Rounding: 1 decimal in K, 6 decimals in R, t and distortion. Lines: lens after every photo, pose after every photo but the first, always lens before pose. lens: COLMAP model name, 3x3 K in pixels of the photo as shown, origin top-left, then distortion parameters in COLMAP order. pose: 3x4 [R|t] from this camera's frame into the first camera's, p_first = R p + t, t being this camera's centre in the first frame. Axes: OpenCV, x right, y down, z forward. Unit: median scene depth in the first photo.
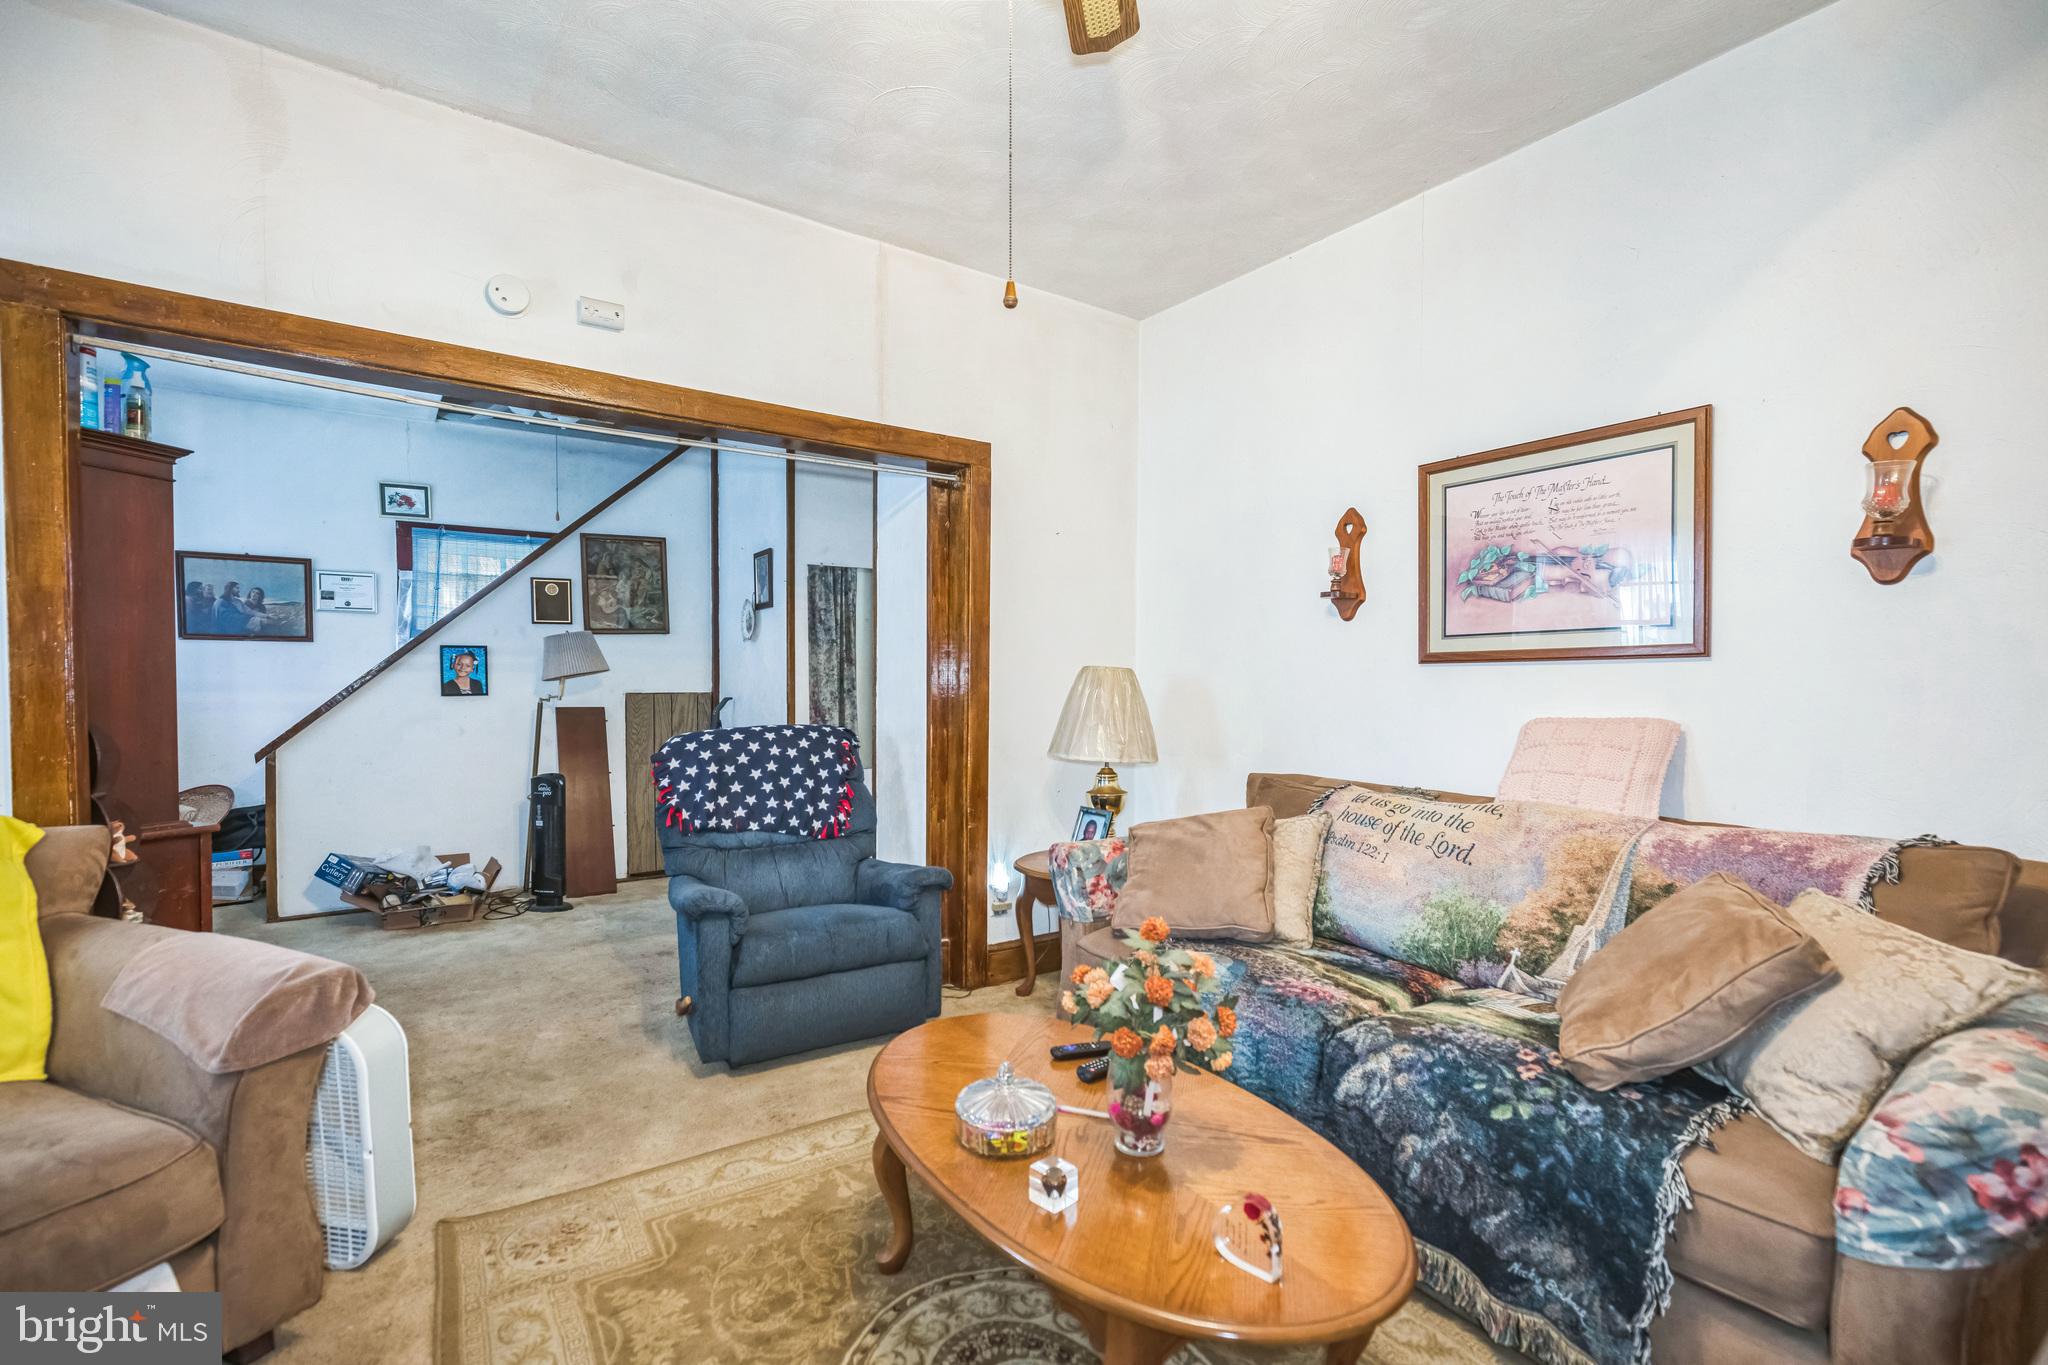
lens RADIAL K [[905.0, 0, 1030.7], [0, 905.0, 721.4], [0, 0, 1]] dist [-0.011938, 0.000115]
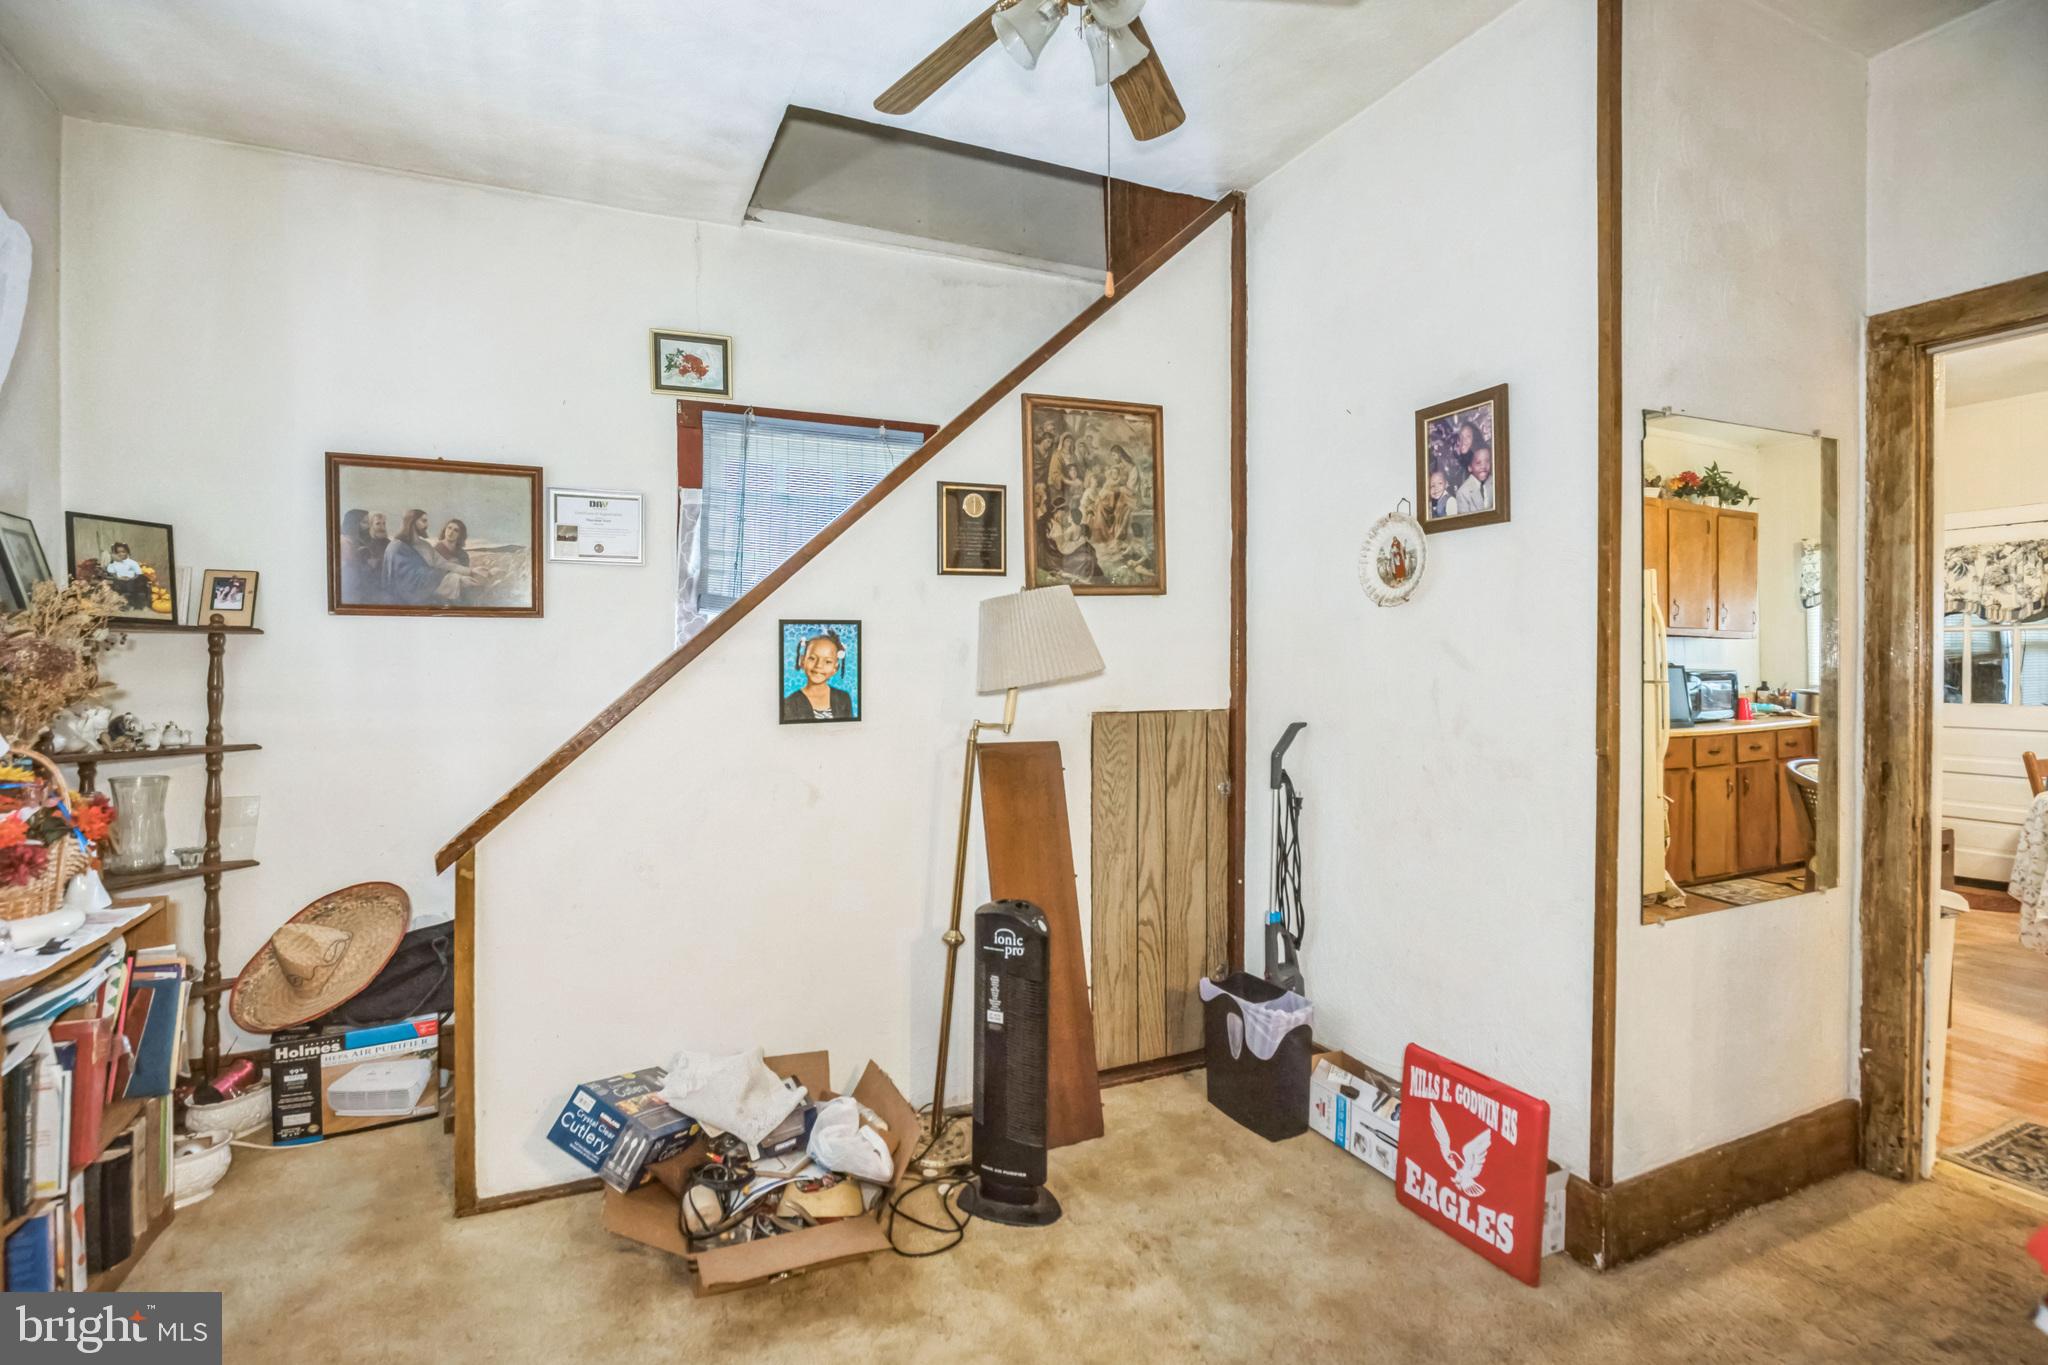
lens RADIAL K [[944.7, 0, 1026.3], [0, 944.7, 692.6], [0, 0, 1]] dist [-0.026291, -0.000237]
pose [[0.981951, 0.003560, -0.189105, -0.395893], [-0.005895, 0.999913, -0.011788, -0.036864], [0.189046, 0.012690, 0.981886, 0.487666]]
